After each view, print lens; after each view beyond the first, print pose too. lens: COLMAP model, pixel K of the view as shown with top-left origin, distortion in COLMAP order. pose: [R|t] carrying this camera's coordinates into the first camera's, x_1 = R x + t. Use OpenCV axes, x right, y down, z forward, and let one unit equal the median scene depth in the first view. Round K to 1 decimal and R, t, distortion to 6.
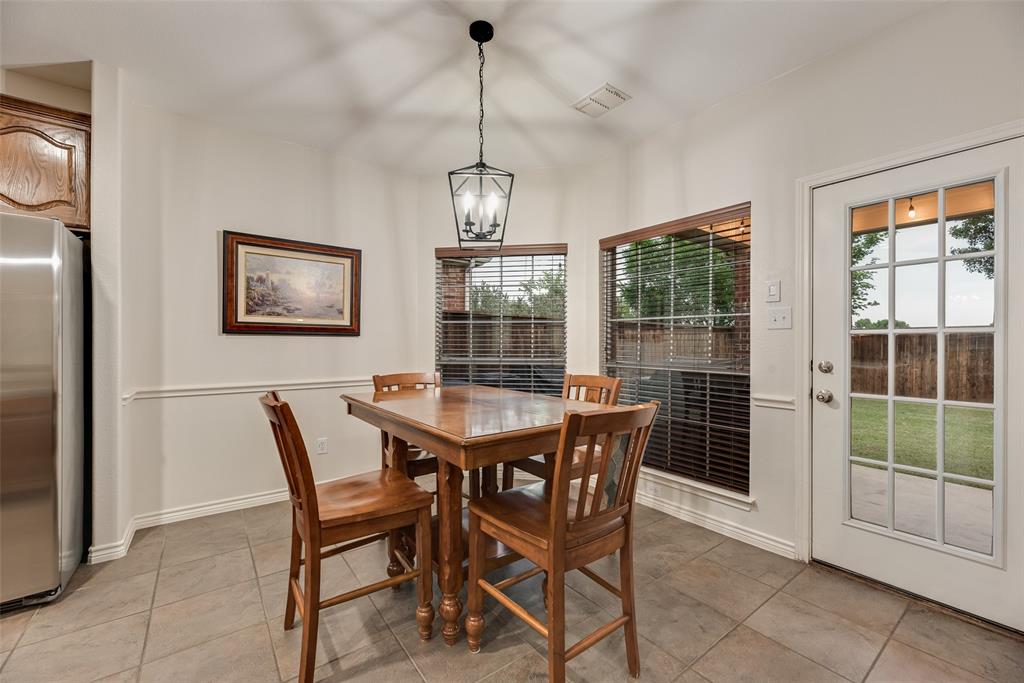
lens RADIAL K [[411.3, 0, 513.9], [0, 411.3, 342.8], [0, 0, 1]] dist [-0.000812, -0.000150]
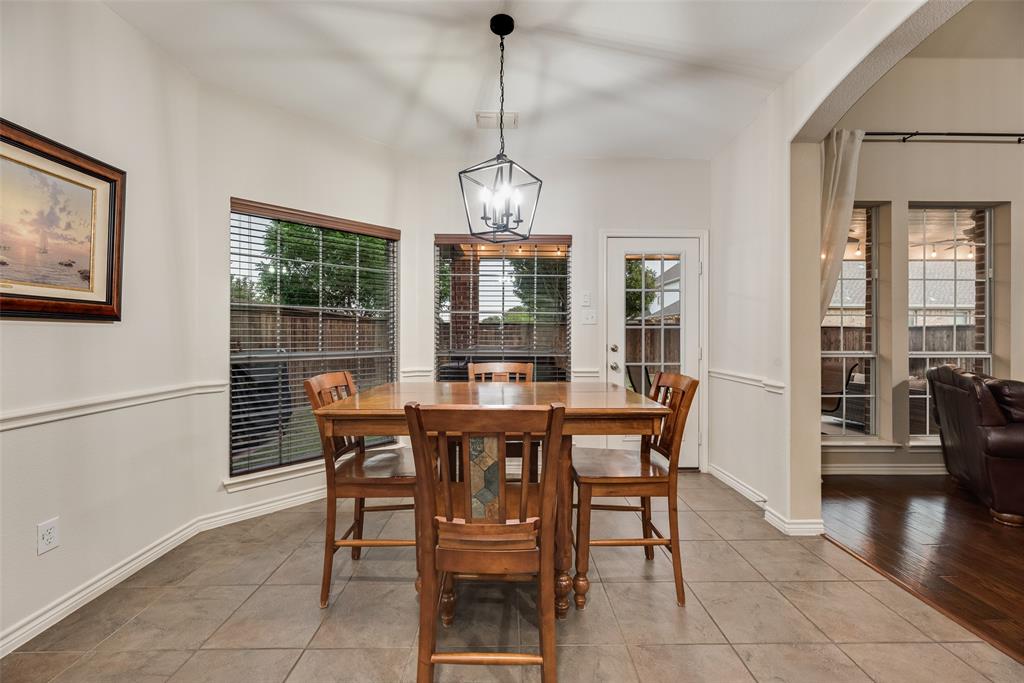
lens RADIAL K [[412.0, 0, 512.7], [0, 412.0, 337.2], [0, 0, 1]] dist [-0.001366, -0.000173]
pose [[0.596335, -0.006628, 0.802708, -0.611299], [0.000191, 0.999967, 0.008116, 0.001687], [-0.802735, -0.004687, 0.596317, 0.259022]]
